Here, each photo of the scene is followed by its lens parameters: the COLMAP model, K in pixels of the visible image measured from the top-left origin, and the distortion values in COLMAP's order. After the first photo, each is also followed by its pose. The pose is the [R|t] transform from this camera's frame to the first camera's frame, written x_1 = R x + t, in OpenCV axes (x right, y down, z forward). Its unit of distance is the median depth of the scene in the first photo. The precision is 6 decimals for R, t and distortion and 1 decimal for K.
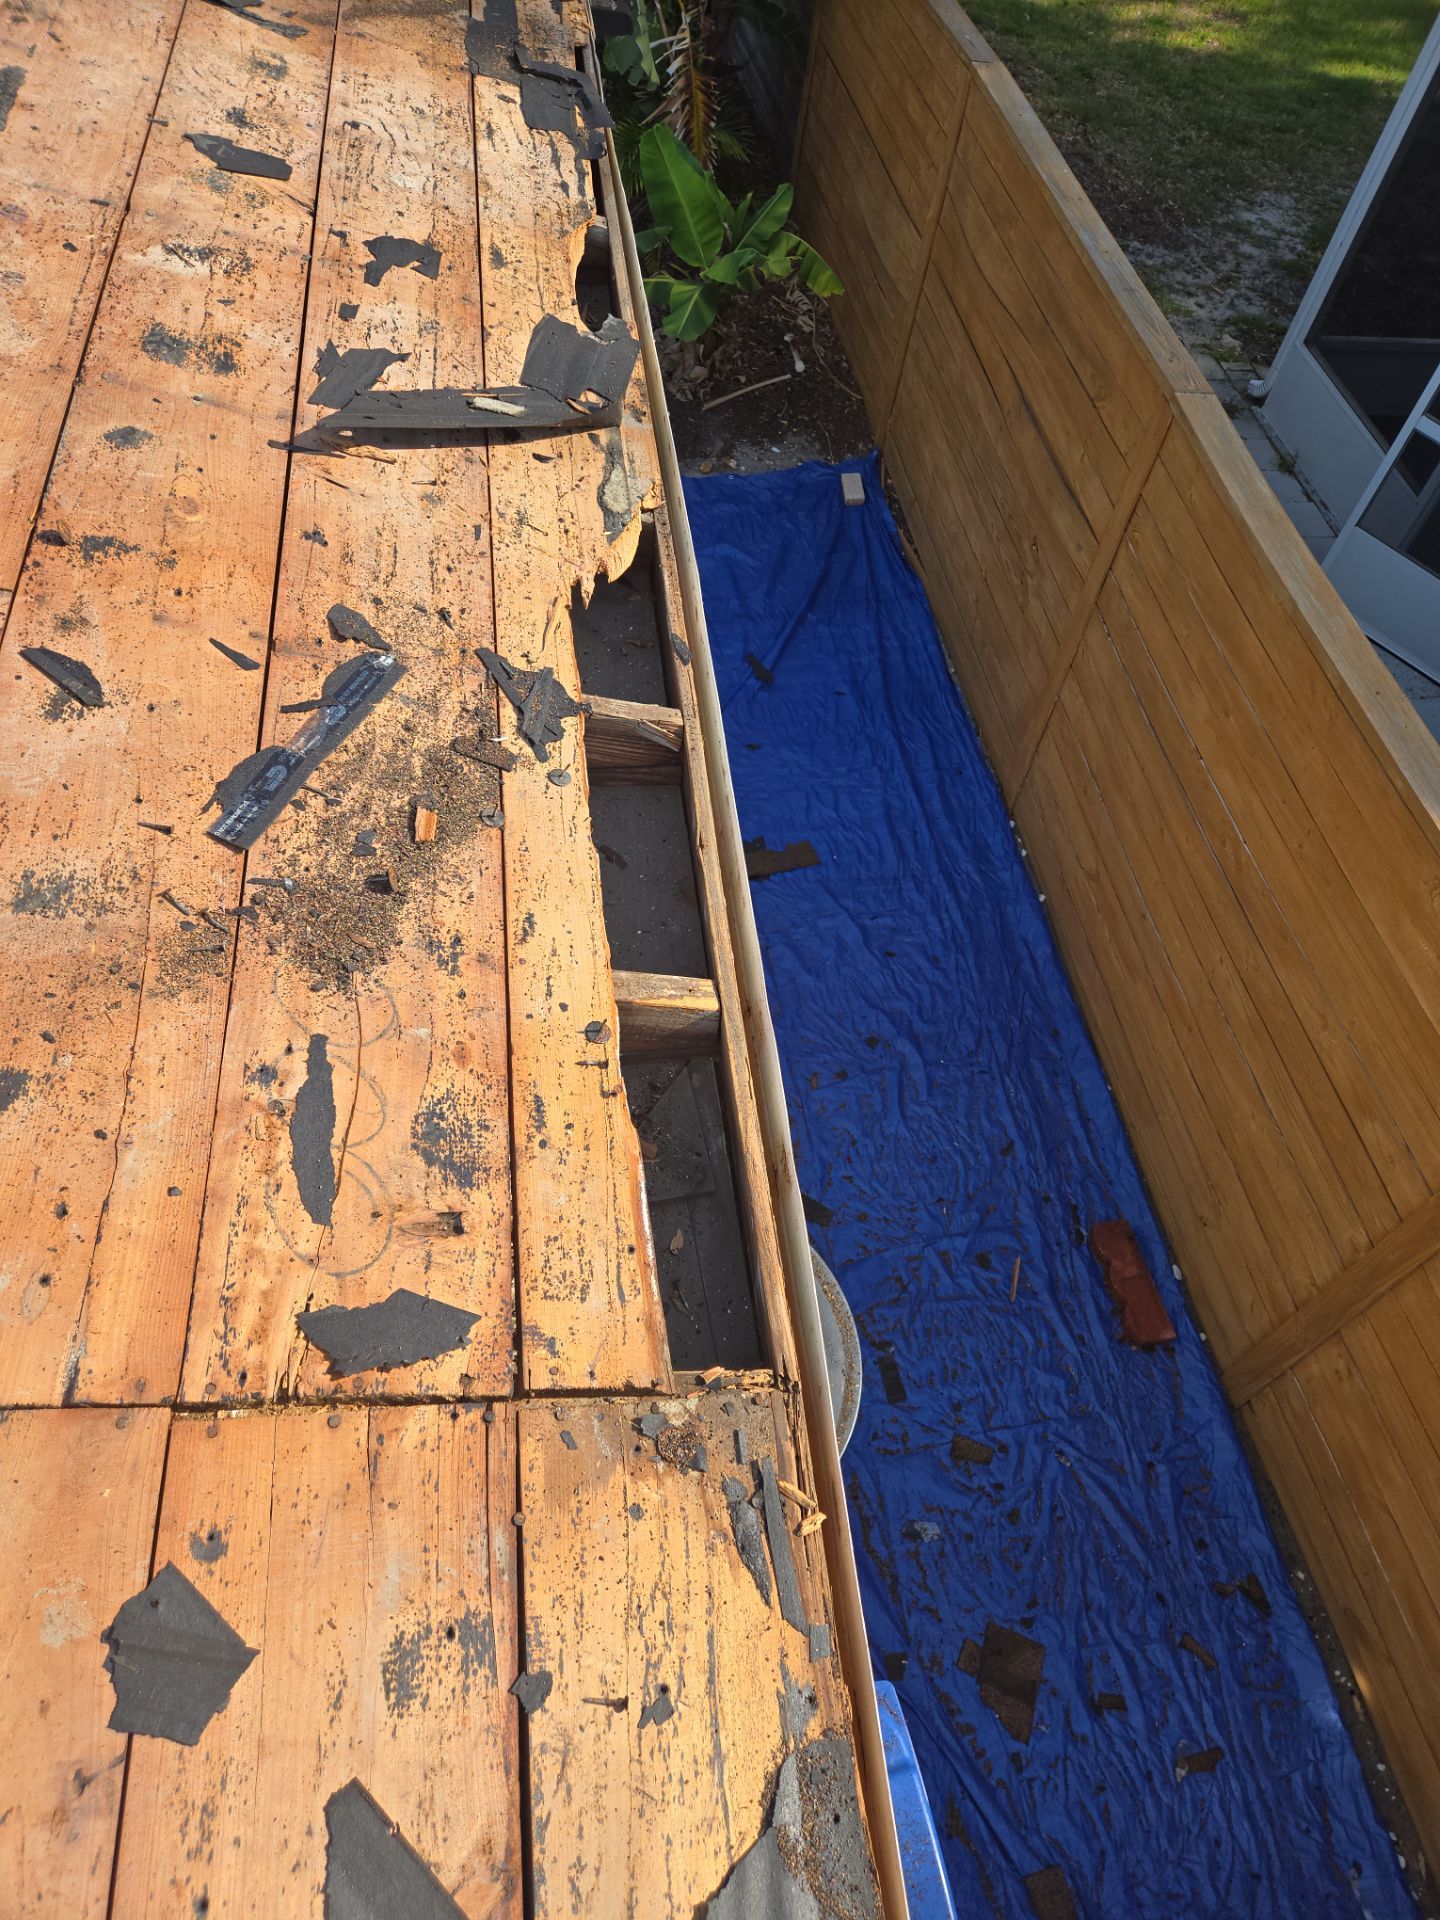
lens RADIAL K [[1291.2, 0, 710.6], [0, 1291.2, 966.3], [0, 0, 1]] dist [0.068594, -0.056613]
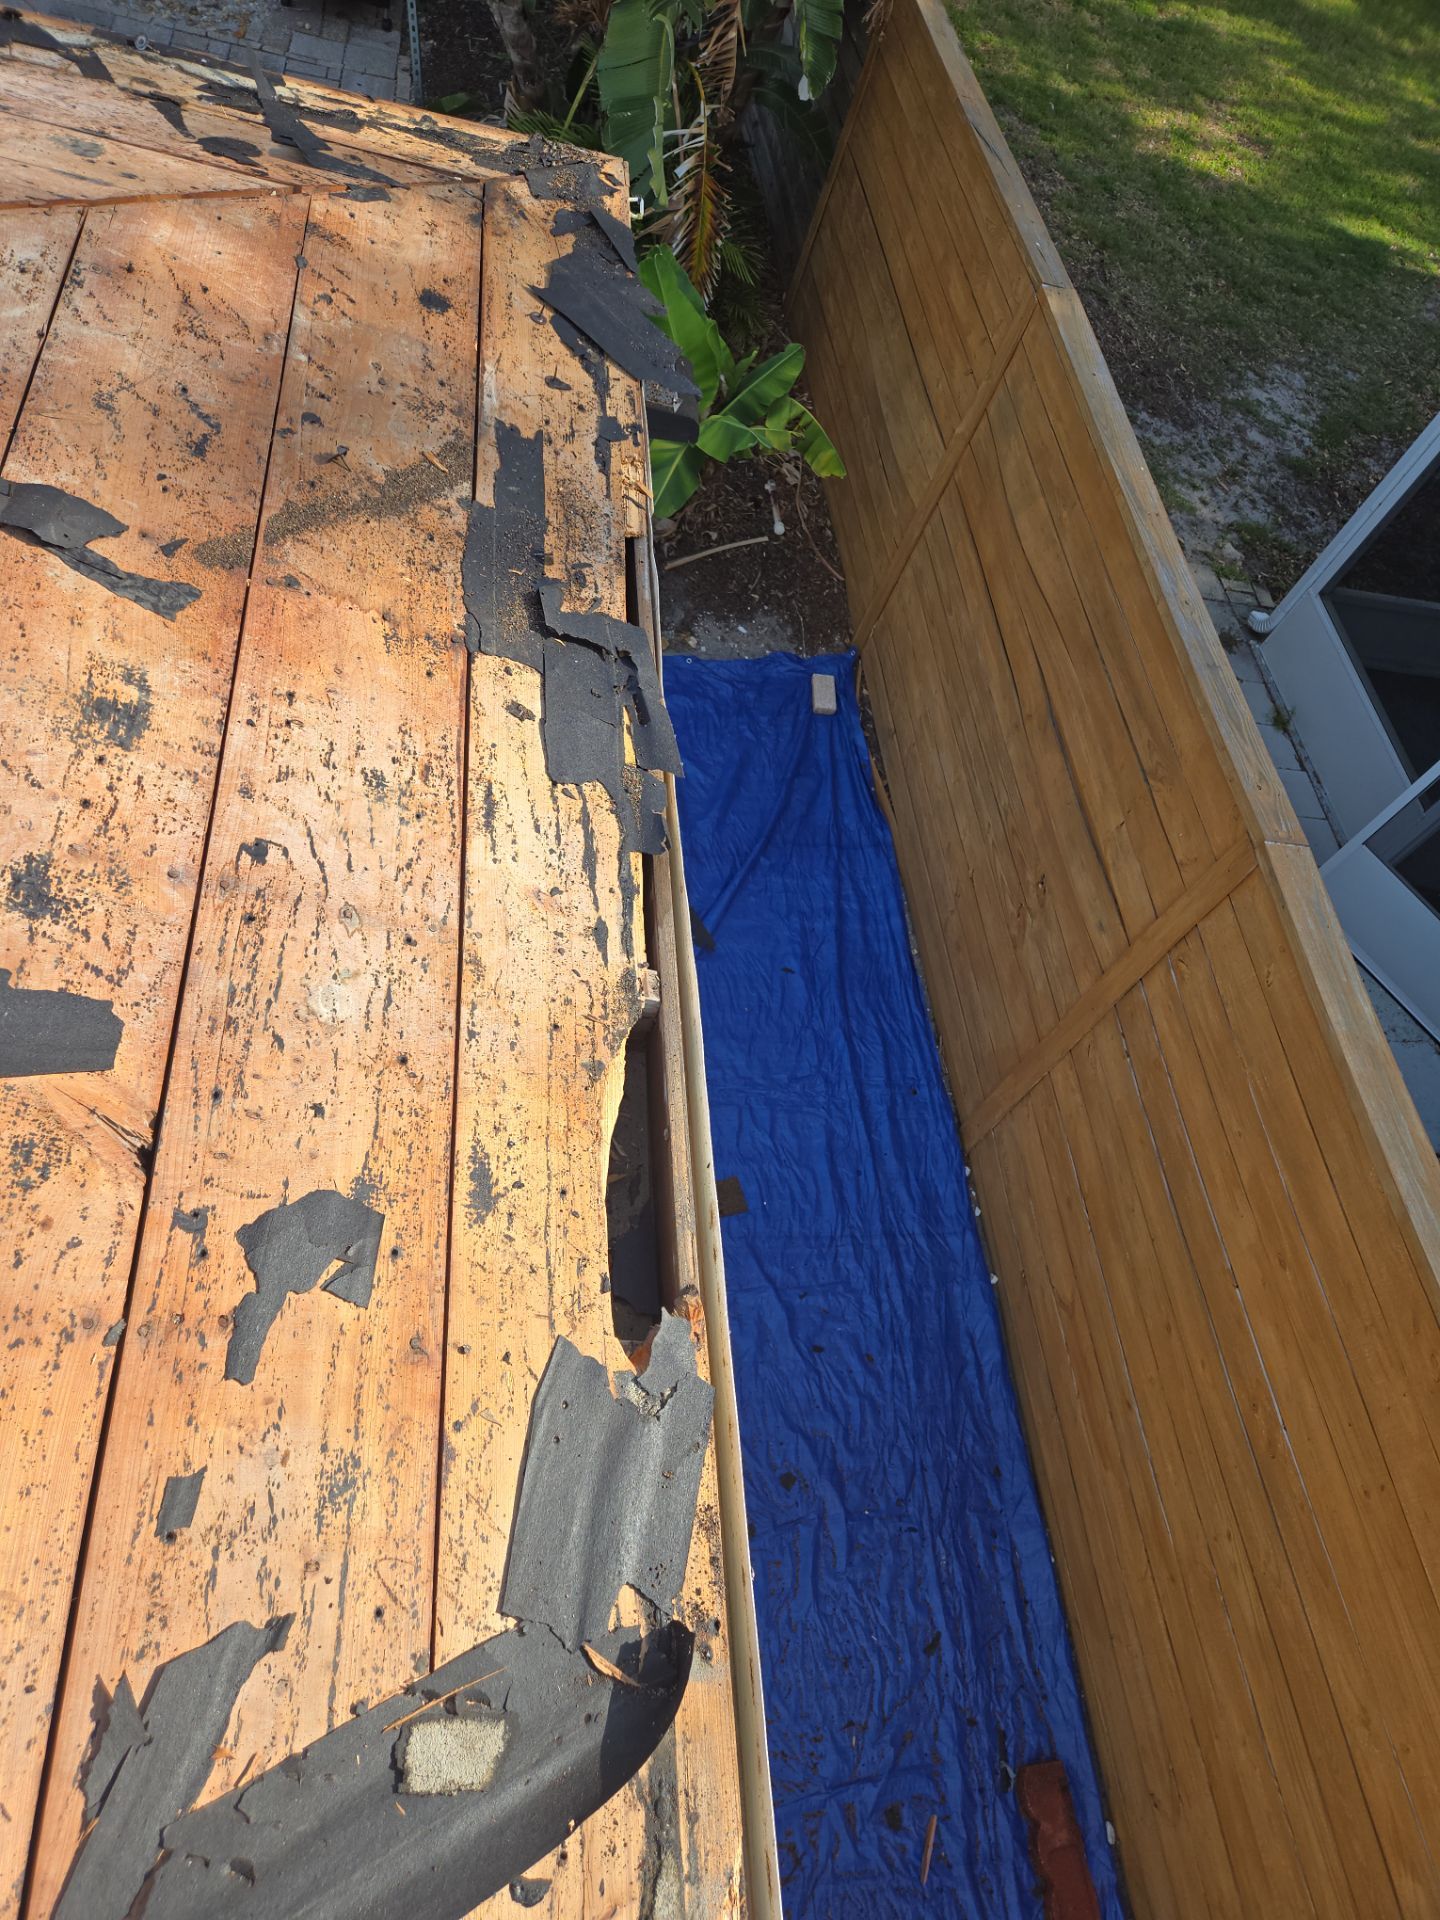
lens RADIAL K [[1291.2, 0, 707.7], [0, 1291.2, 970.4], [0, 0, 1]] dist [0.068594, -0.056613]
pose [[0.985774, 0.125431, 0.111881, -0.062978], [-0.130027, 0.990901, 0.034748, -0.298659], [-0.106504, -0.048802, 0.993114, 0.193616]]
